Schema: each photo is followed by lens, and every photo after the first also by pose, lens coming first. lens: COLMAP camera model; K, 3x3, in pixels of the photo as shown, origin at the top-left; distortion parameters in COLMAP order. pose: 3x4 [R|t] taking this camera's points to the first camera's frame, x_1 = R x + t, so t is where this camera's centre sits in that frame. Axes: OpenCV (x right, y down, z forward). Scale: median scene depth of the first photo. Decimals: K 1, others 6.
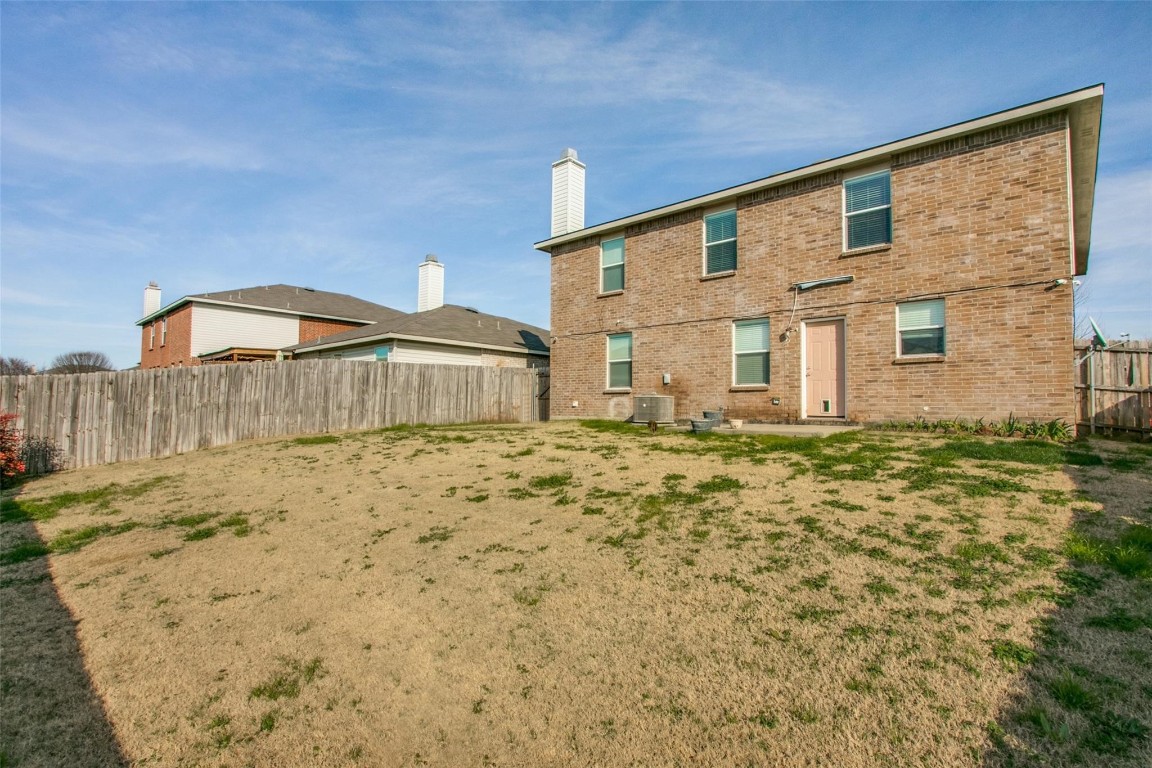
lens RADIAL K [[544.2, 0, 576.4], [0, 544.2, 383.5], [0, 0, 1]] dist [-0.013120, -0.000986]
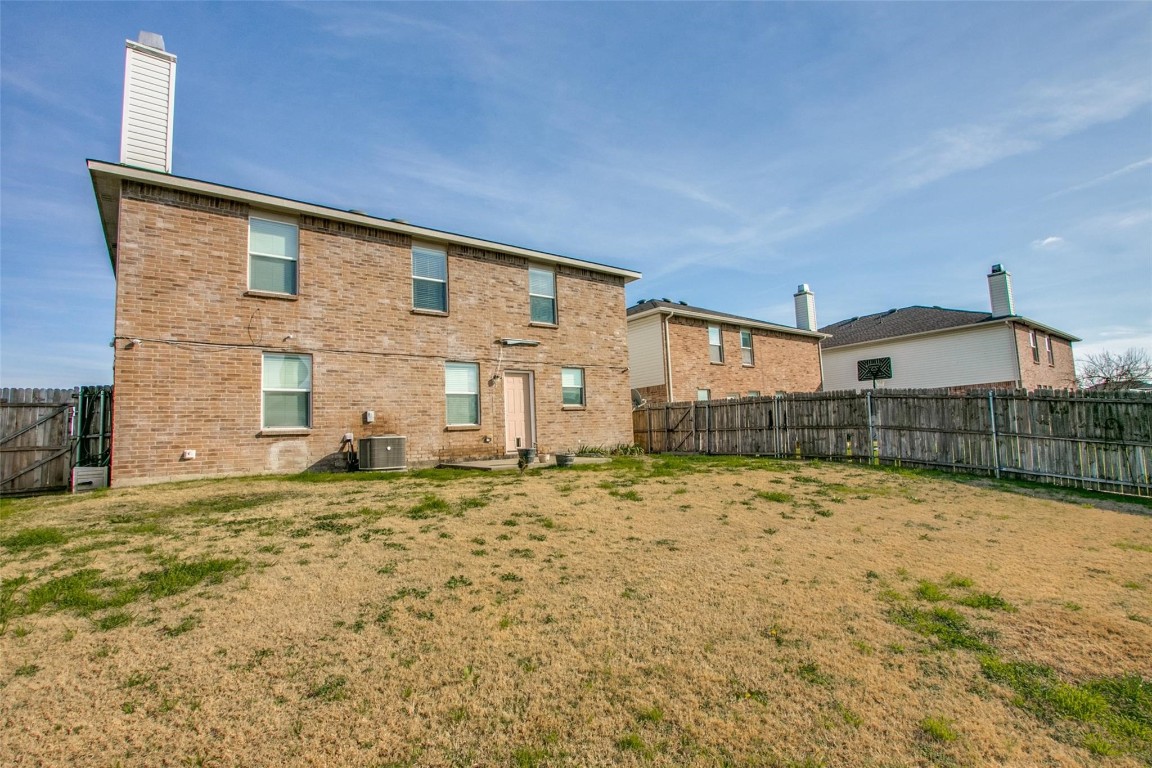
lens RADIAL K [[544.2, 0, 573.7], [0, 544.2, 384.9], [0, 0, 1]] dist [-0.013120, -0.000986]
pose [[0.187765, 0.084985, 0.978531, -0.607507], [0.003356, 0.996188, -0.087162, 0.016630], [-0.982208, 0.019650, 0.186764, 0.537797]]
